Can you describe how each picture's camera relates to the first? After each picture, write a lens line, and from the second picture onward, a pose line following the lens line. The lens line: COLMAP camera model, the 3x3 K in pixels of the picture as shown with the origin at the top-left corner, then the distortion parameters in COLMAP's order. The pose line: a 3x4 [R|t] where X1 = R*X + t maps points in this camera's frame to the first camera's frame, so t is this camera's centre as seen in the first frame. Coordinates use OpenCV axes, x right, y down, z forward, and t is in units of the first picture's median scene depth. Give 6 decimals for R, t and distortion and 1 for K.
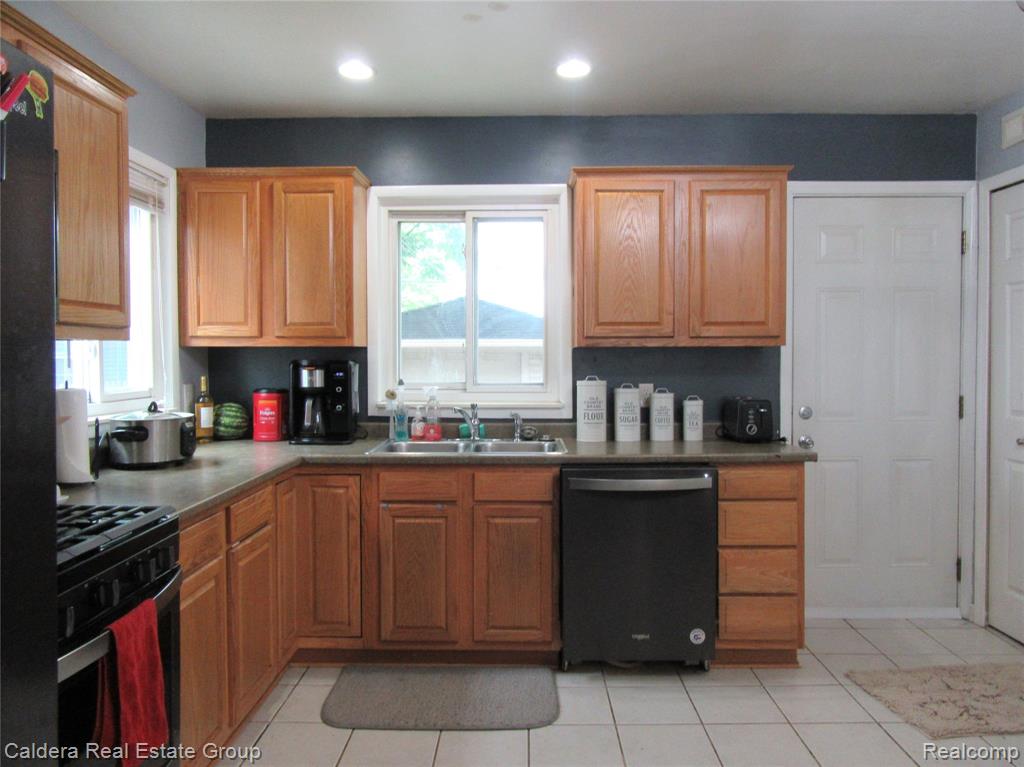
lens RADIAL K [[768.7, 0, 507.0], [0, 768.7, 384.7], [0, 0, 1]] dist [-0.012522, 0.024277]
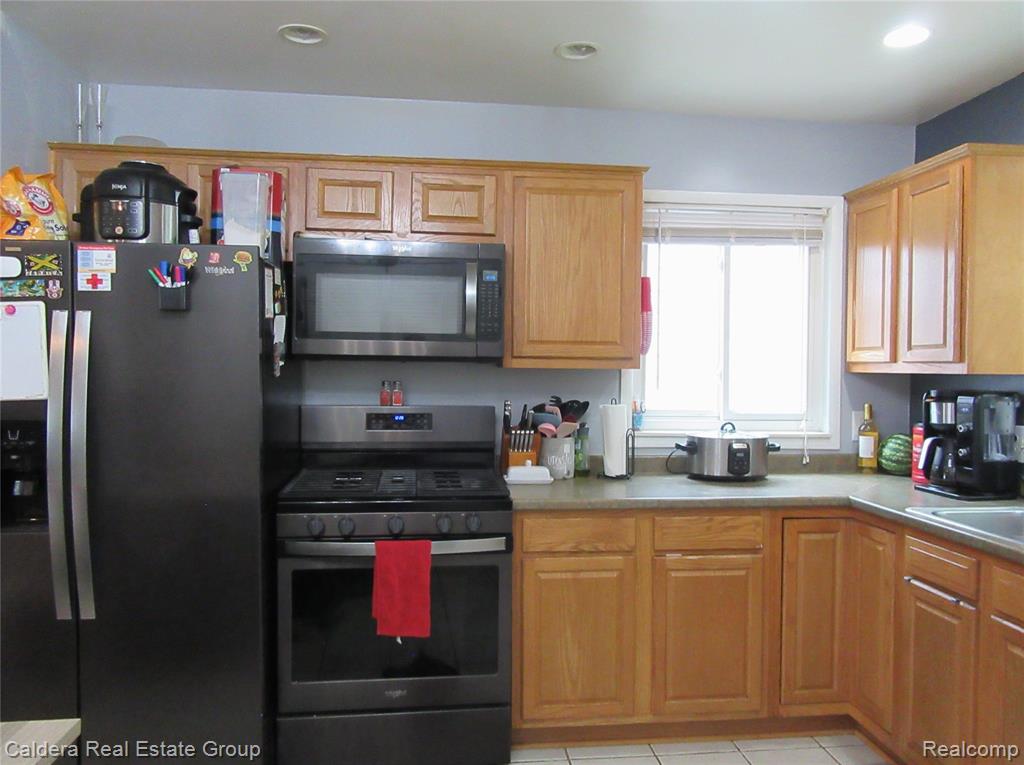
lens RADIAL K [[768.7, 0, 514.9], [0, 768.7, 382.6], [0, 0, 1]] dist [-0.012522, 0.024277]
pose [[0.132555, 0.021881, -0.990934, 0.504607], [-0.044283, 0.998889, 0.016133, -0.033698], [0.990186, 0.041743, 0.133376, 0.444176]]
